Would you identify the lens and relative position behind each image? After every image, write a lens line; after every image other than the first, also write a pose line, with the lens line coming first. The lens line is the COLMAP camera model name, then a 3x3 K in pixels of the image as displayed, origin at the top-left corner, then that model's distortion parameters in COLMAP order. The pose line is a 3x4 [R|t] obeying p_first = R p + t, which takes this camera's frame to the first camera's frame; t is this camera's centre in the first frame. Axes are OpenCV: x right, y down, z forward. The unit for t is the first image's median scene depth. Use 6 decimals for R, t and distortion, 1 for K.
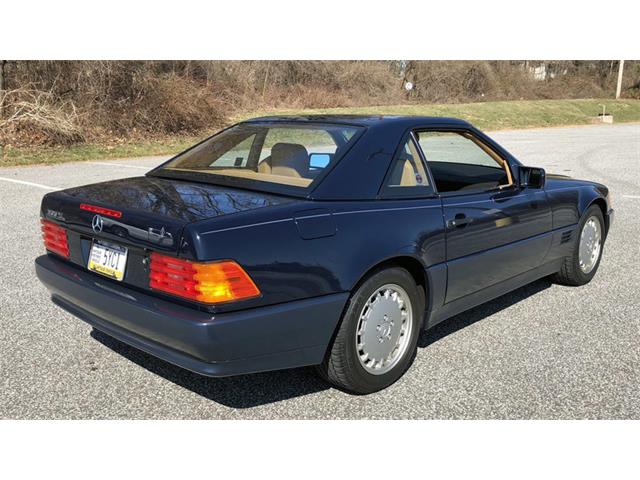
lens RADIAL K [[624.4, 0, 296.9], [0, 624.4, 243.9], [0, 0, 1]] dist [0.019358, 0.000000]
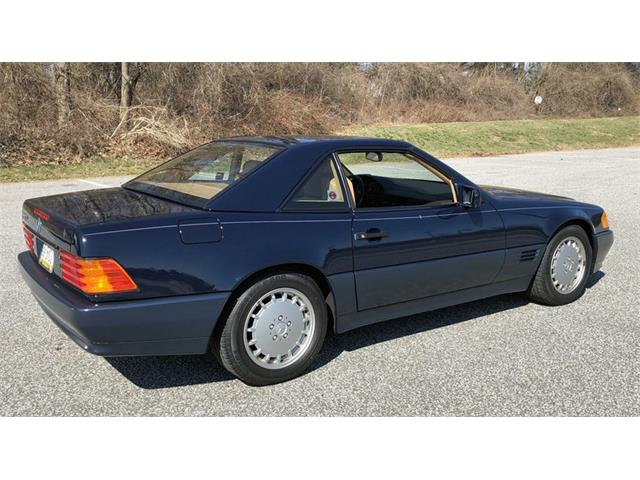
lens RADIAL K [[624.4, 0, 317.6], [0, 624.4, 243.8], [0, 0, 1]] dist [0.019358, 0.000000]
pose [[0.982183, 0.038181, -0.184006, 0.069480], [-0.042058, 0.998967, -0.017214, 0.000394], [0.183158, 0.024646, 0.982774, -0.014297]]
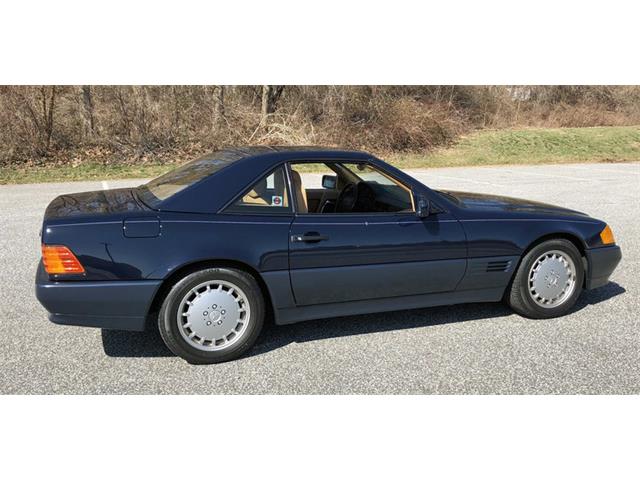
lens RADIAL K [[585.1, 0, 315.4], [0, 585.1, 227.5], [0, 0, 1]] dist [0.024921, -0.018265]
pose [[0.896366, 0.079842, -0.436067, 0.142580], [-0.097286, 0.995098, -0.017780, -0.007041], [0.432509, 0.058360, 0.899739, 0.001029]]
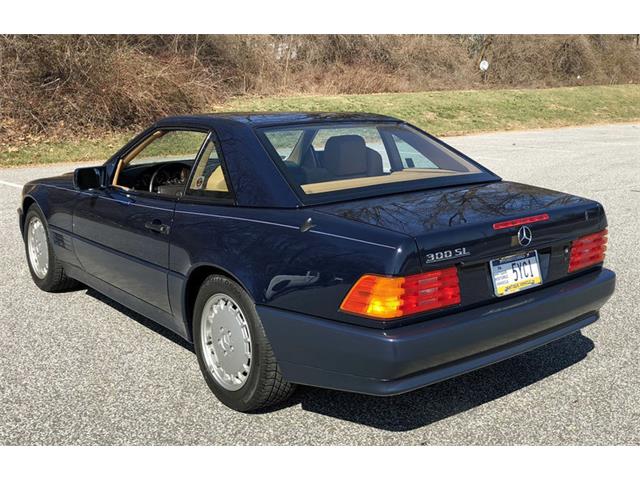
lens RADIAL K [[719.6, 0, 331.7], [0, 719.6, 241.0], [0, 0, 1]] dist [0.017551, 0.000000]
pose [[0.997998, 0.016641, -0.061022, 0.104208], [-0.017197, 0.999815, -0.008598, -0.045628], [0.060867, 0.009630, 0.998099, 0.189237]]
